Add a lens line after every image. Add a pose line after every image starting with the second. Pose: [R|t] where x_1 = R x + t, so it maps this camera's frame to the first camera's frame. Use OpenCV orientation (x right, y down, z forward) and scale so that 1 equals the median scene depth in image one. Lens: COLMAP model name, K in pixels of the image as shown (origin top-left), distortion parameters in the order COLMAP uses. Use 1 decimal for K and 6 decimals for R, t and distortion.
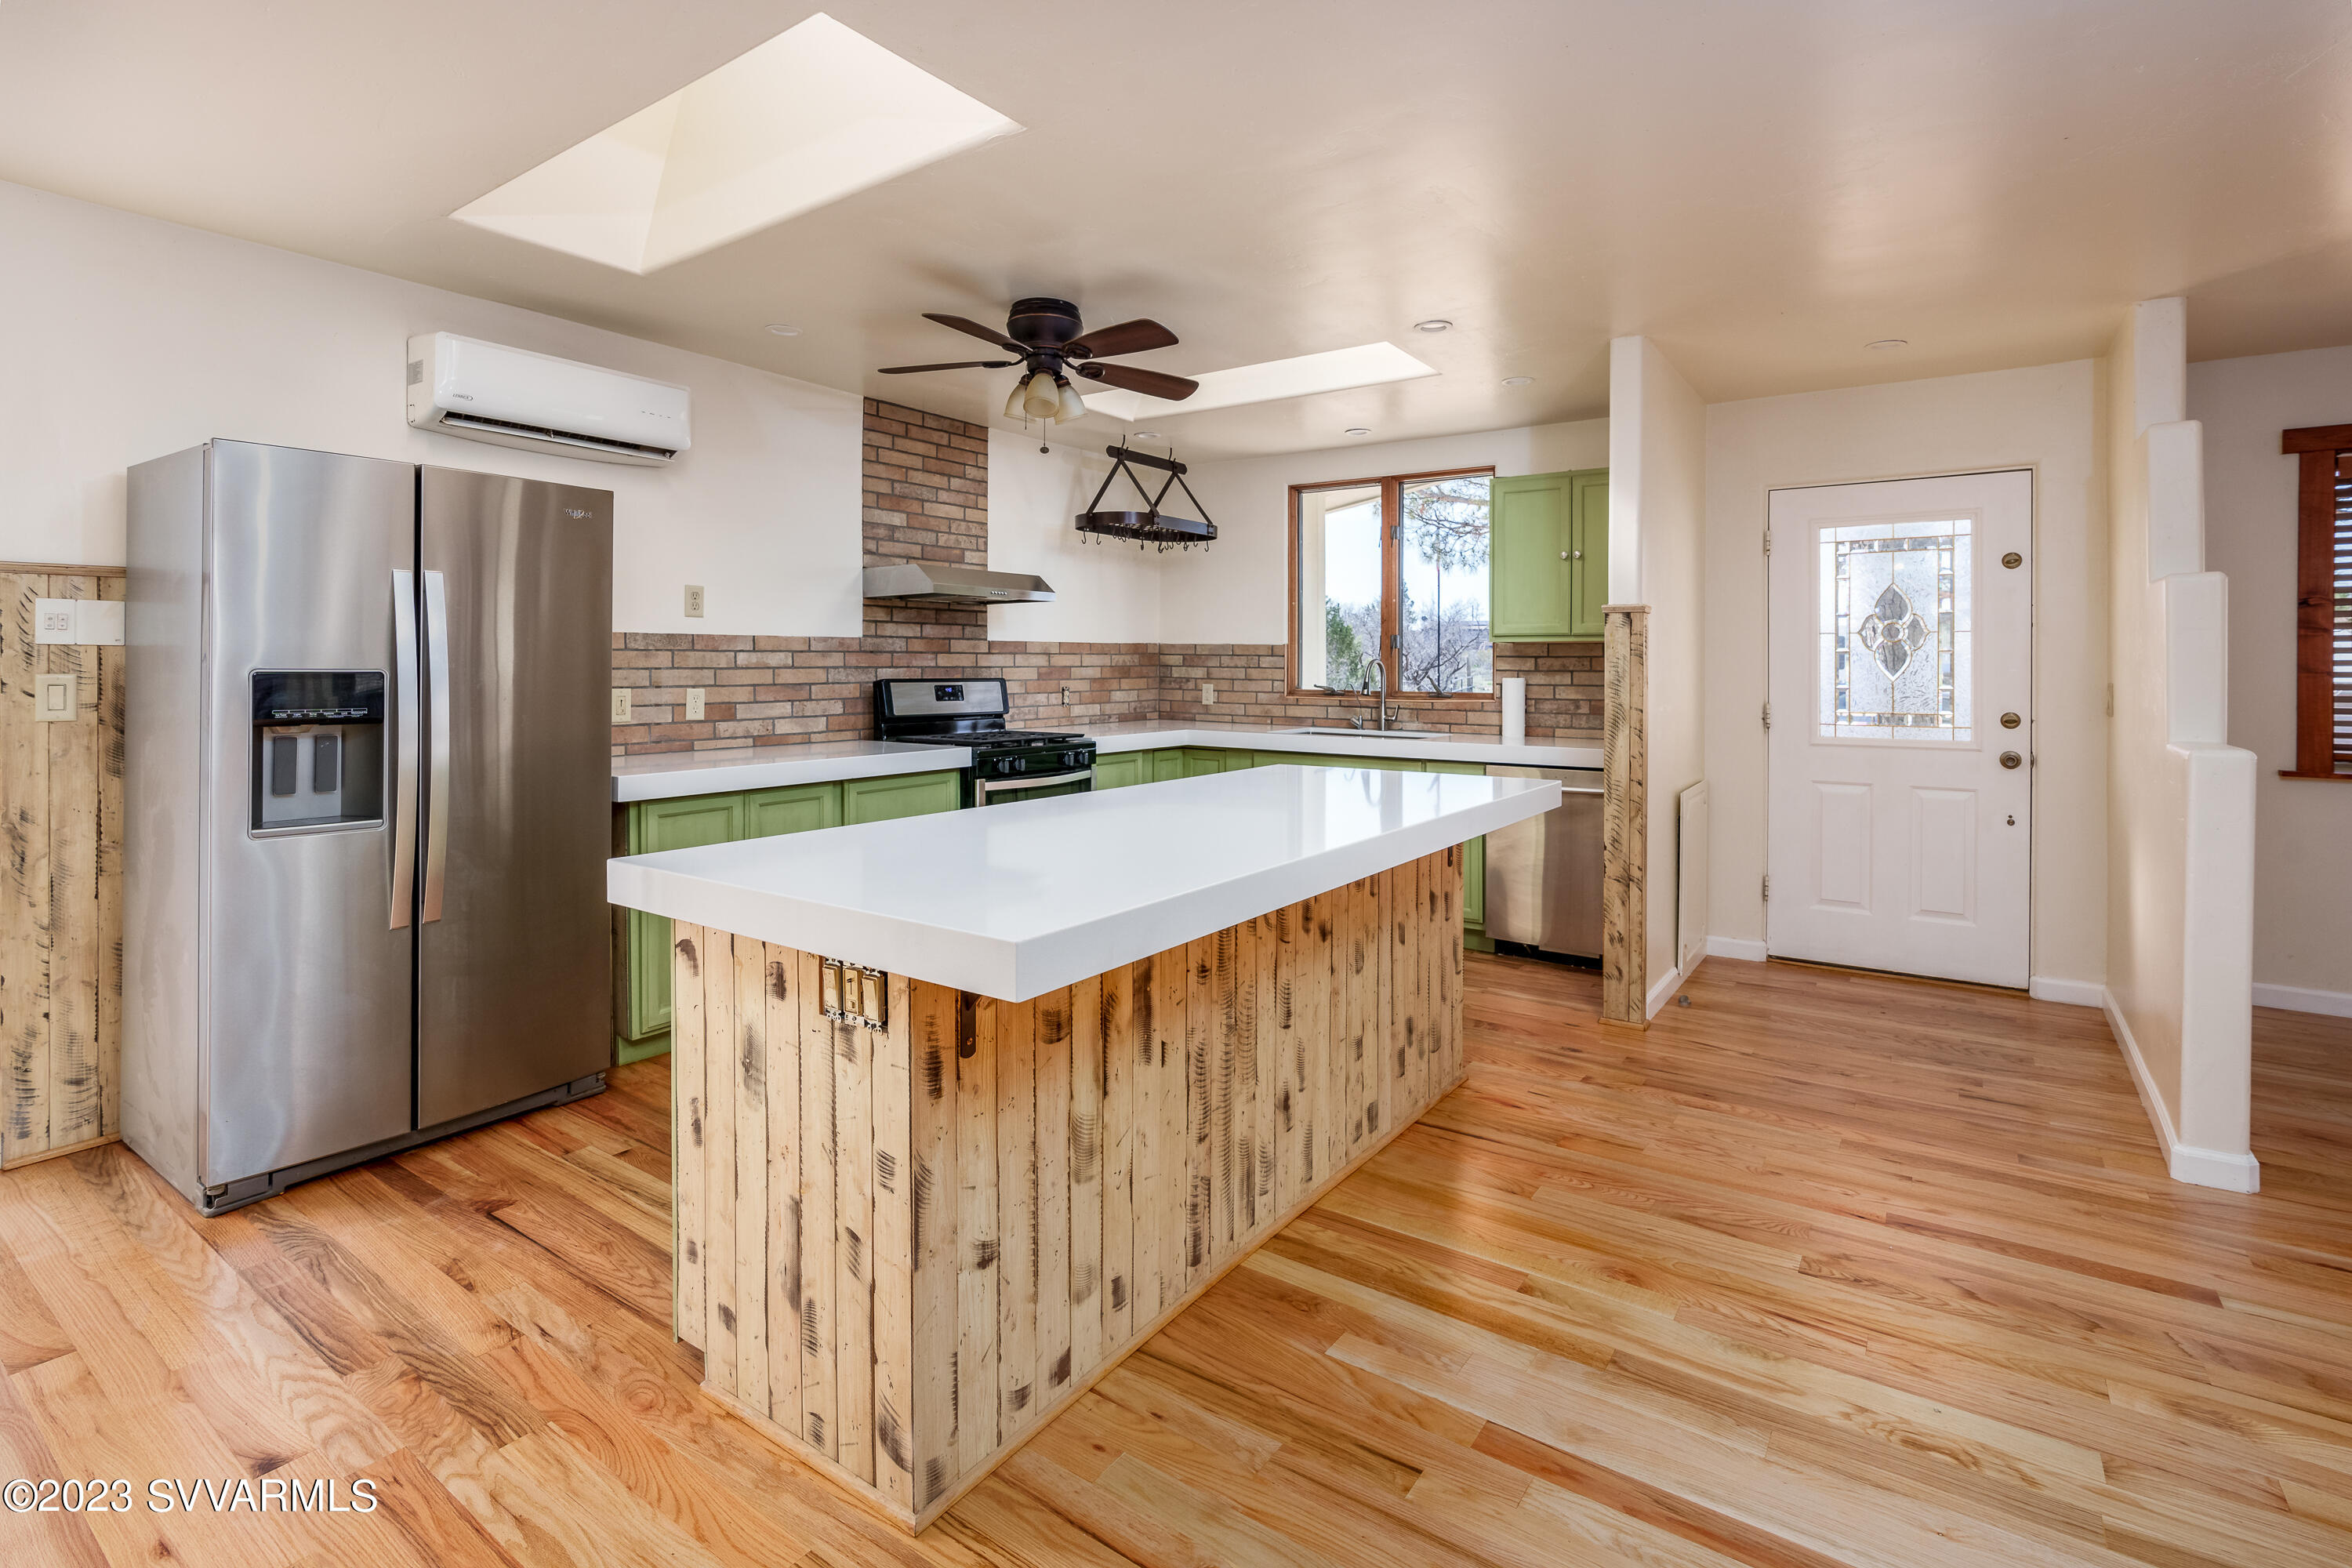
lens RADIAL K [[1101.3, 0, 1178.4], [0, 1101.3, 672.5], [0, 0, 1]] dist [-0.003167, 0.002720]
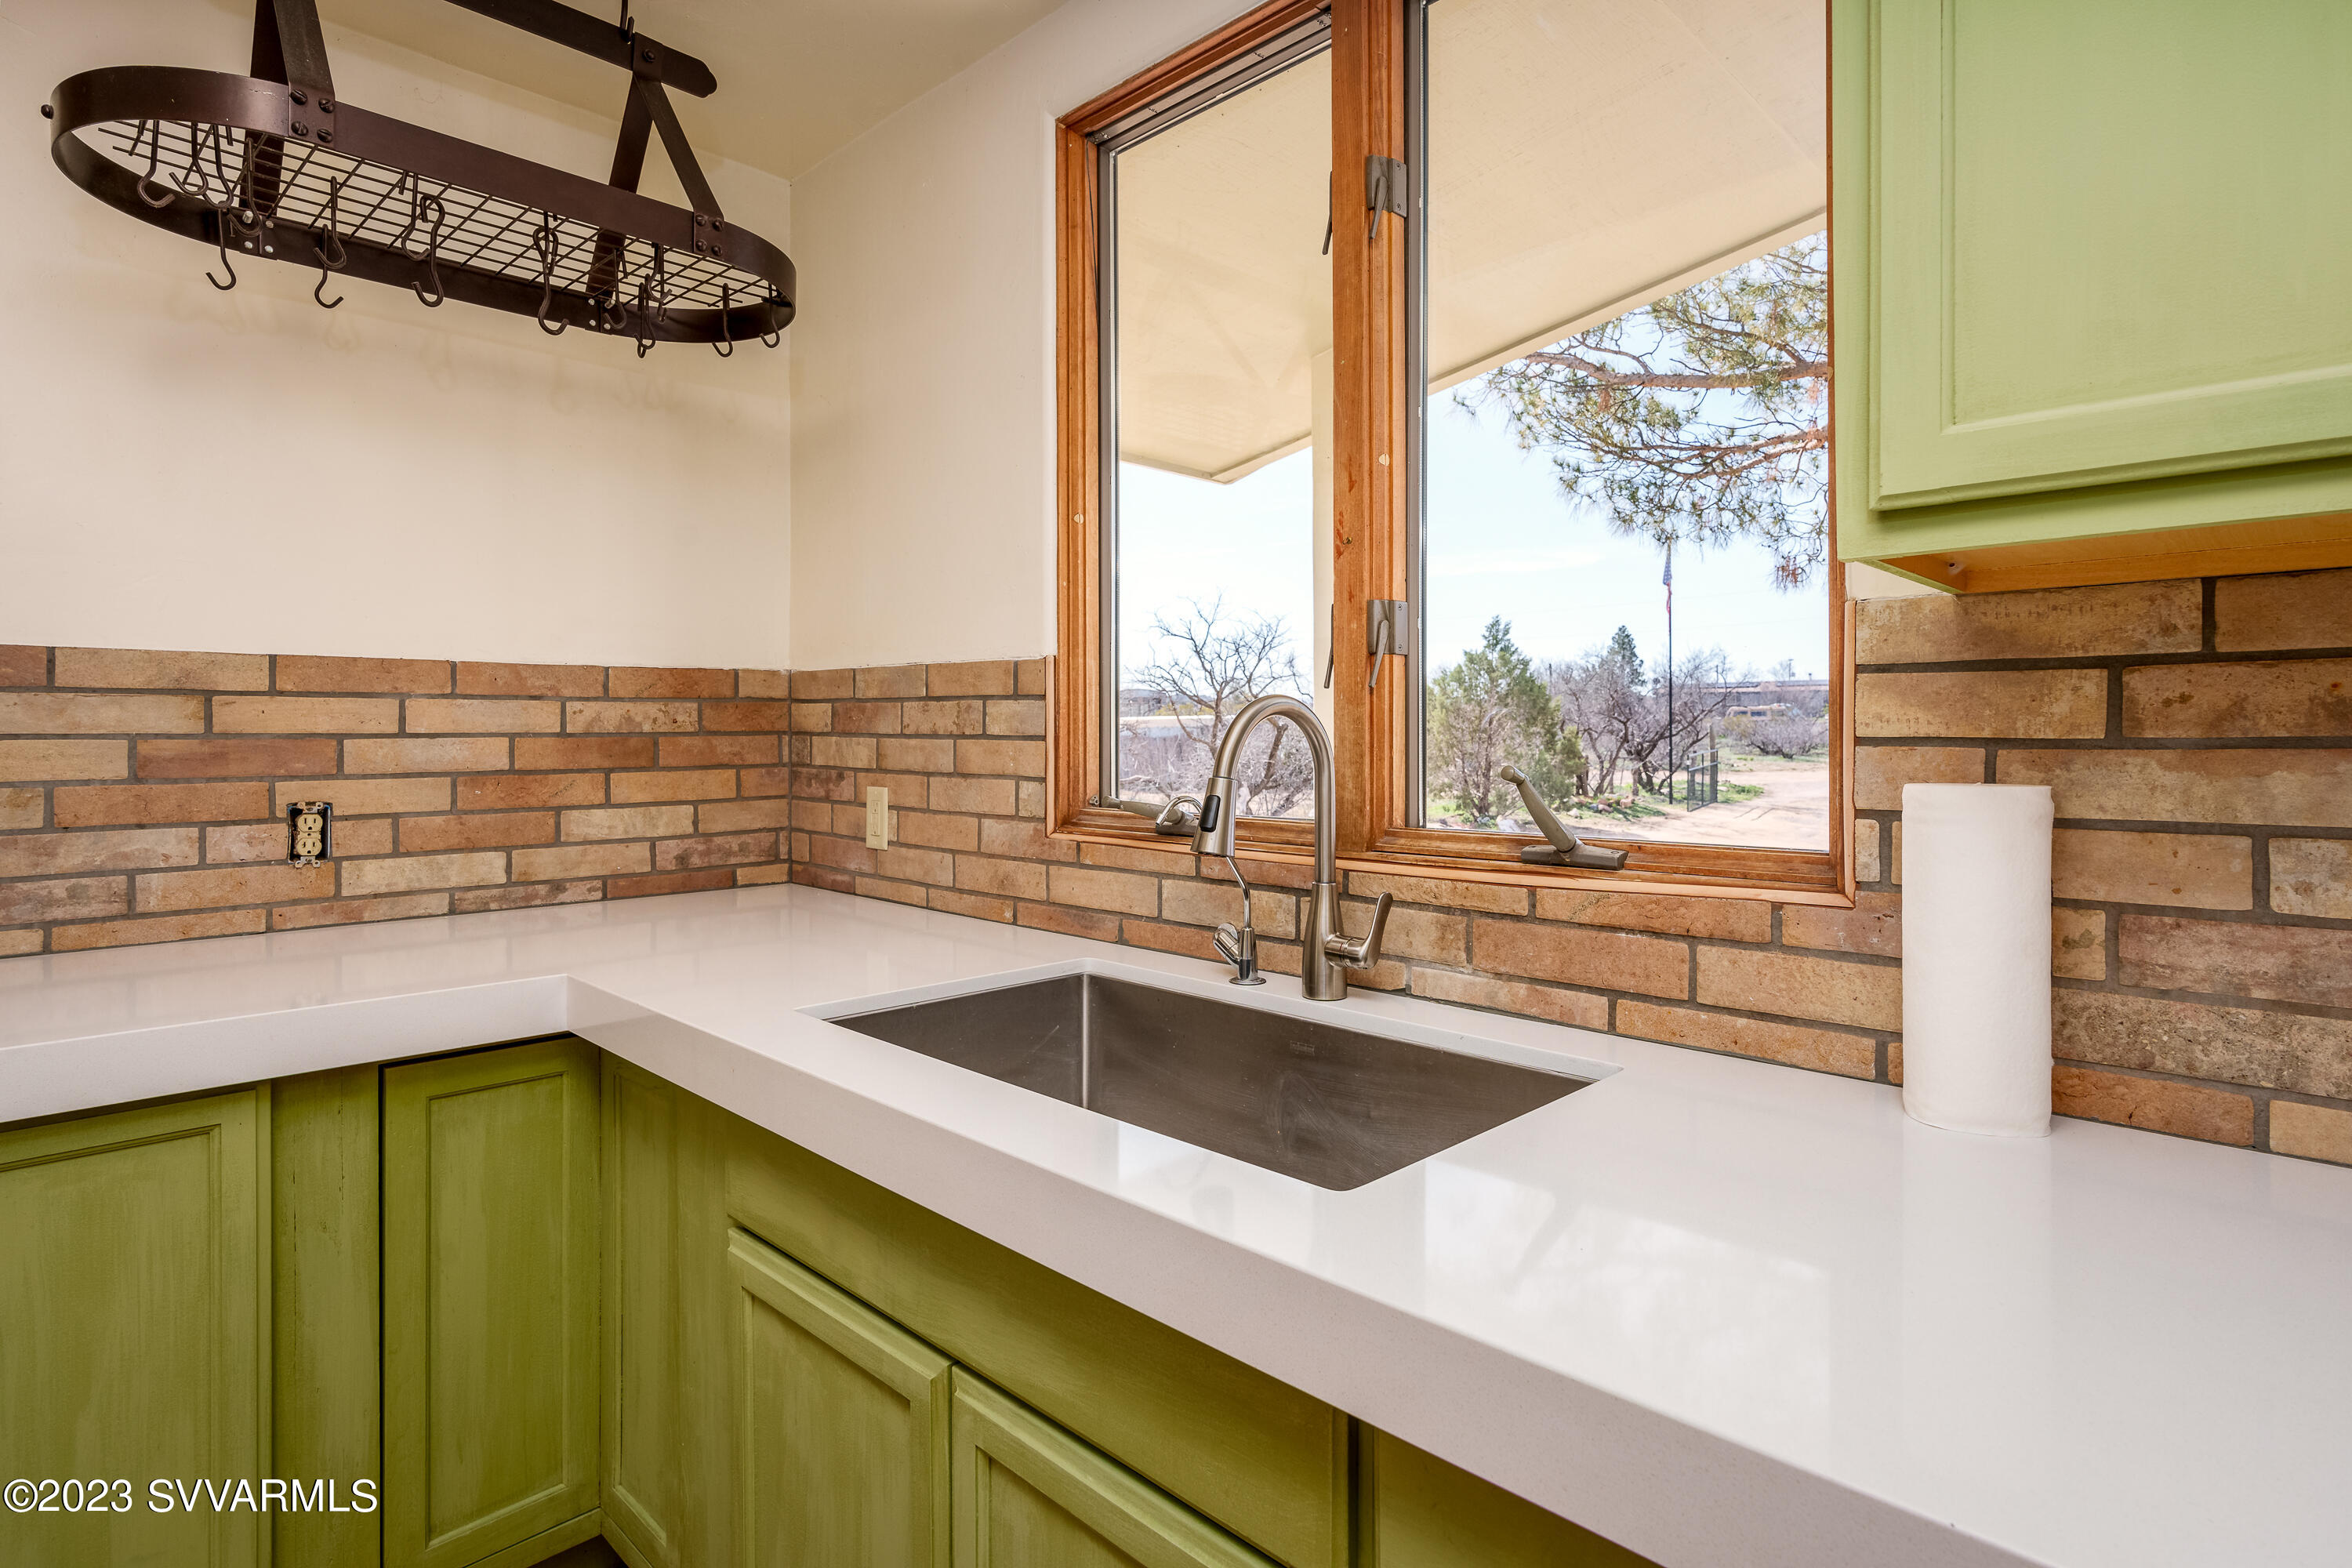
lens RADIAL K [[1220.2, 0, 1164.3], [0, 1220.2, 741.5], [0, 0, 1]] dist [-0.011260, 0.001269]
pose [[0.987156, -0.005569, -0.159662, 0.197747], [0.004892, 0.999977, -0.004630, -0.001277], [0.159684, 0.003790, 0.987161, 0.748978]]
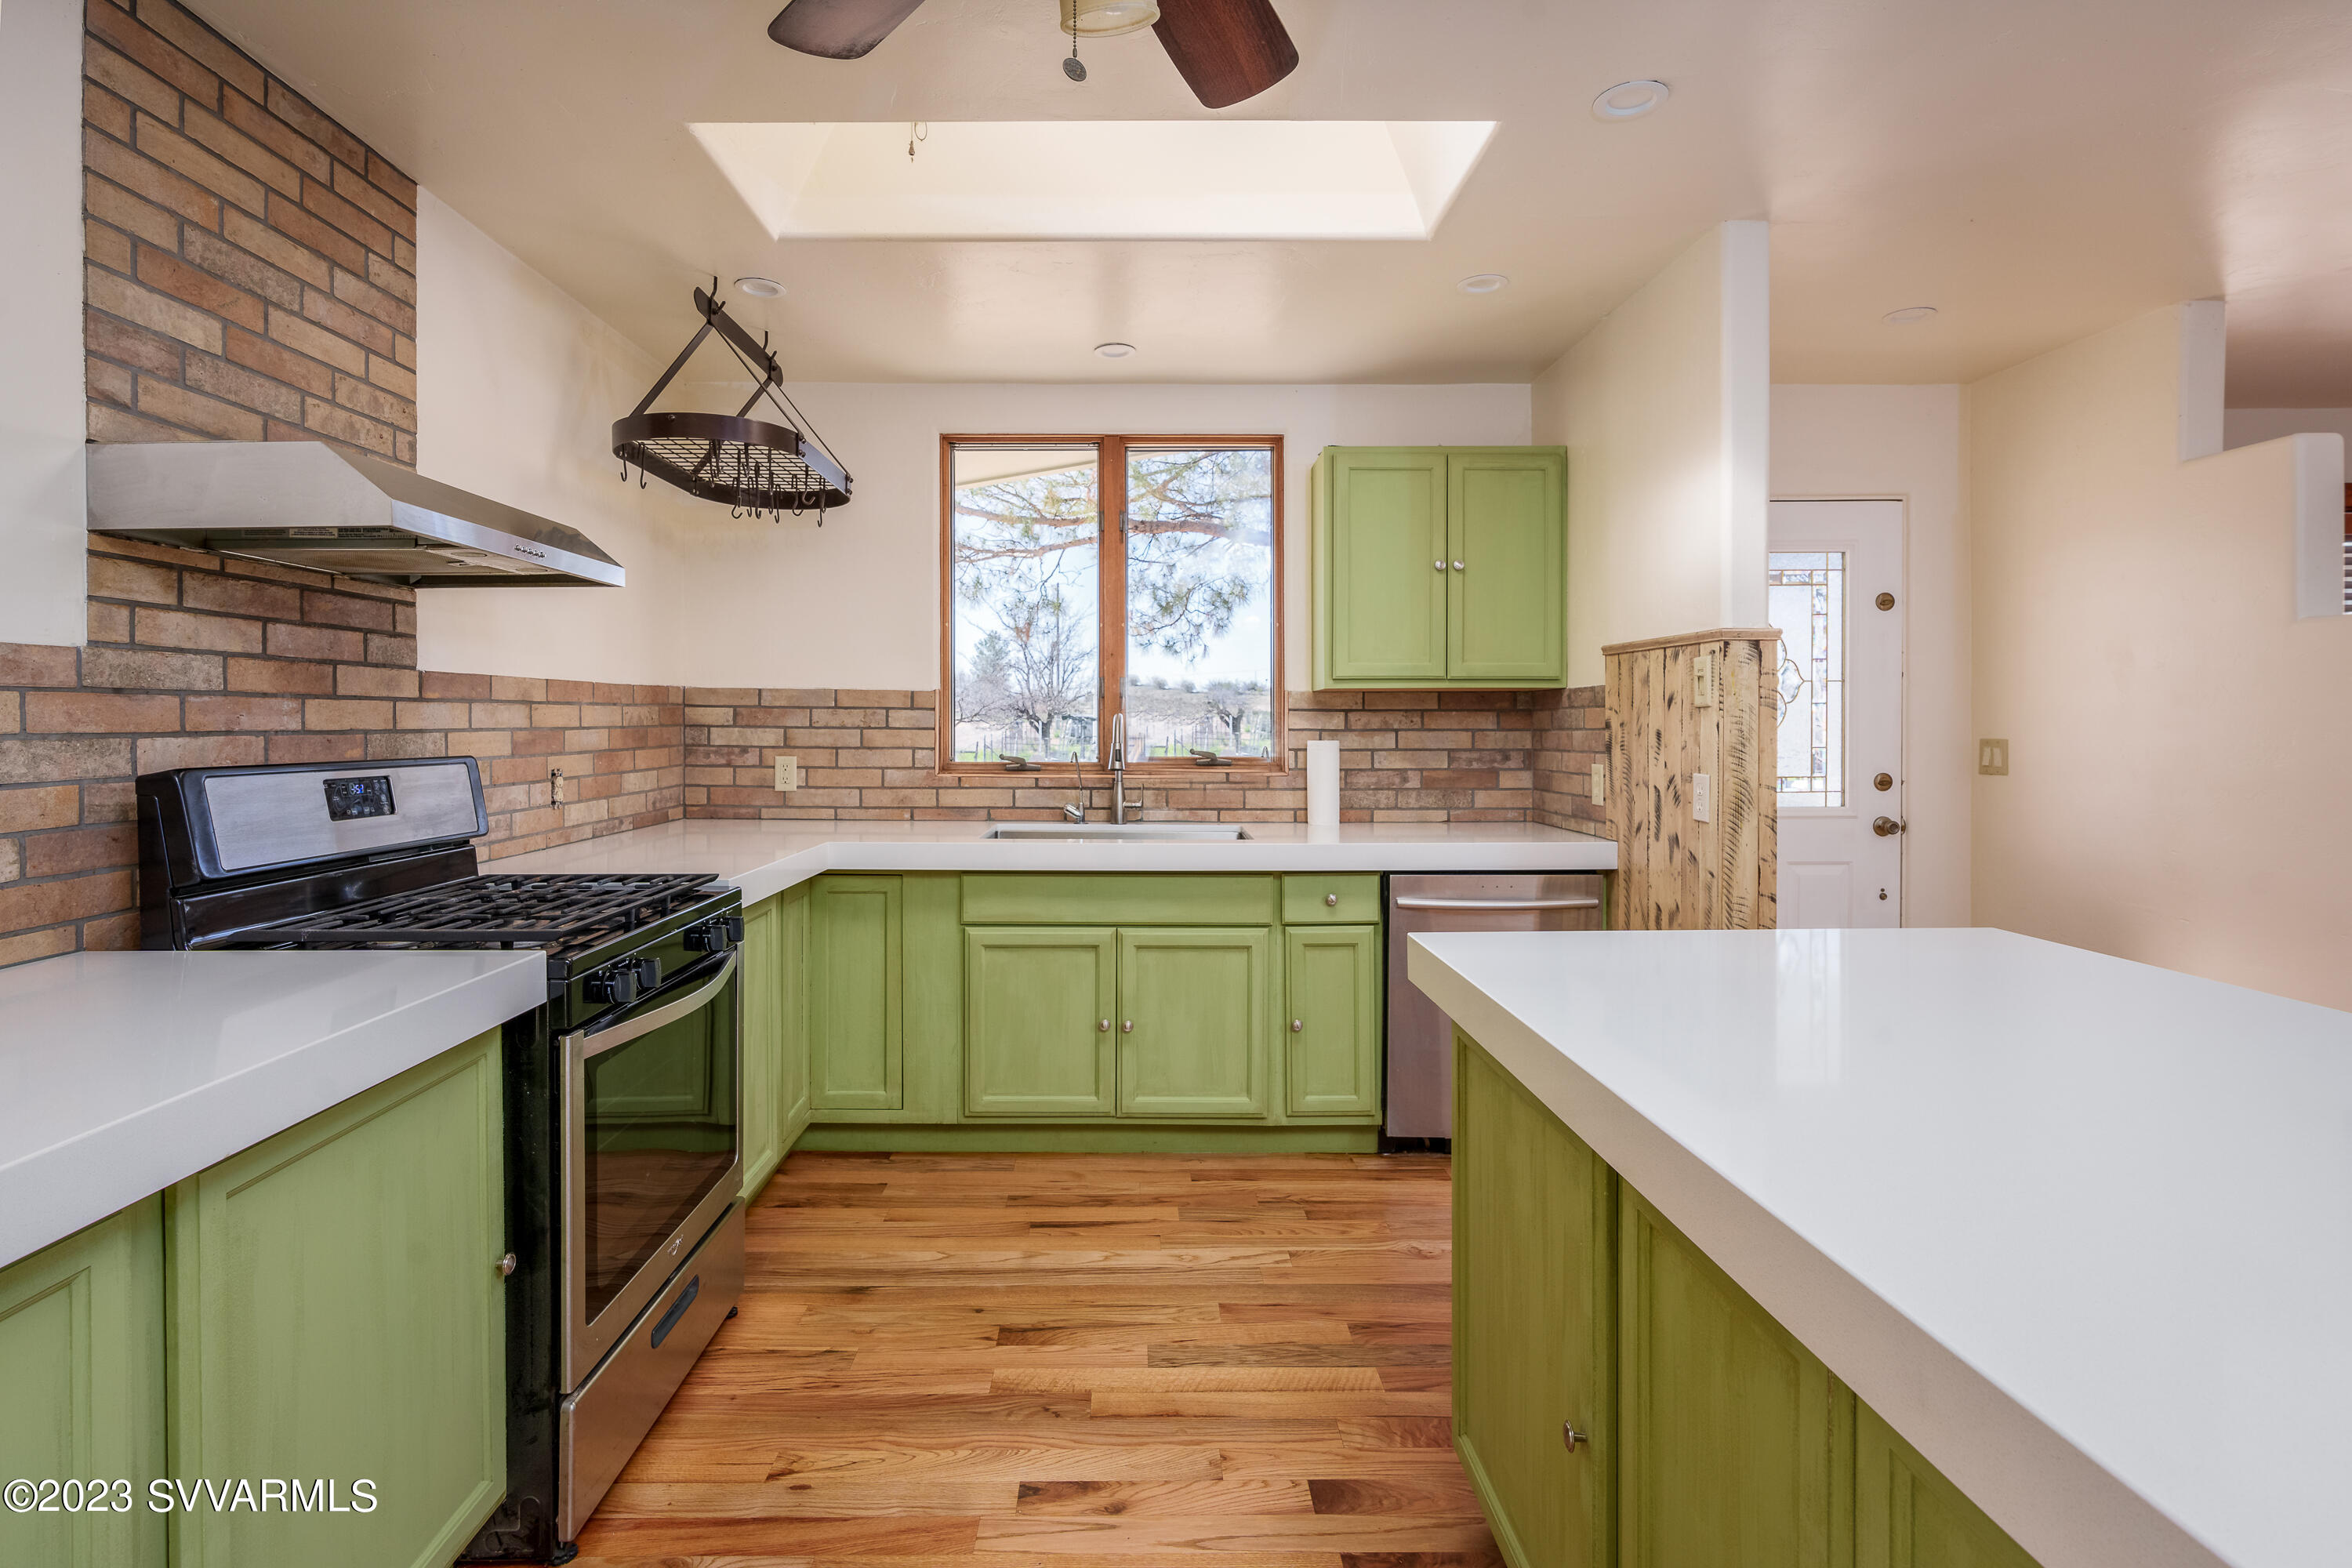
lens RADIAL K [[1128.3, 0, 1143.4], [0, 1128.3, 726.9], [0, 0, 1]] dist [-0.005009, 0.003798]
pose [[0.815560, -0.006465, 0.578637, -0.192316], [0.008265, 0.999966, -0.000477, -0.003912], [-0.578614, 0.005172, 0.815585, 0.457155]]
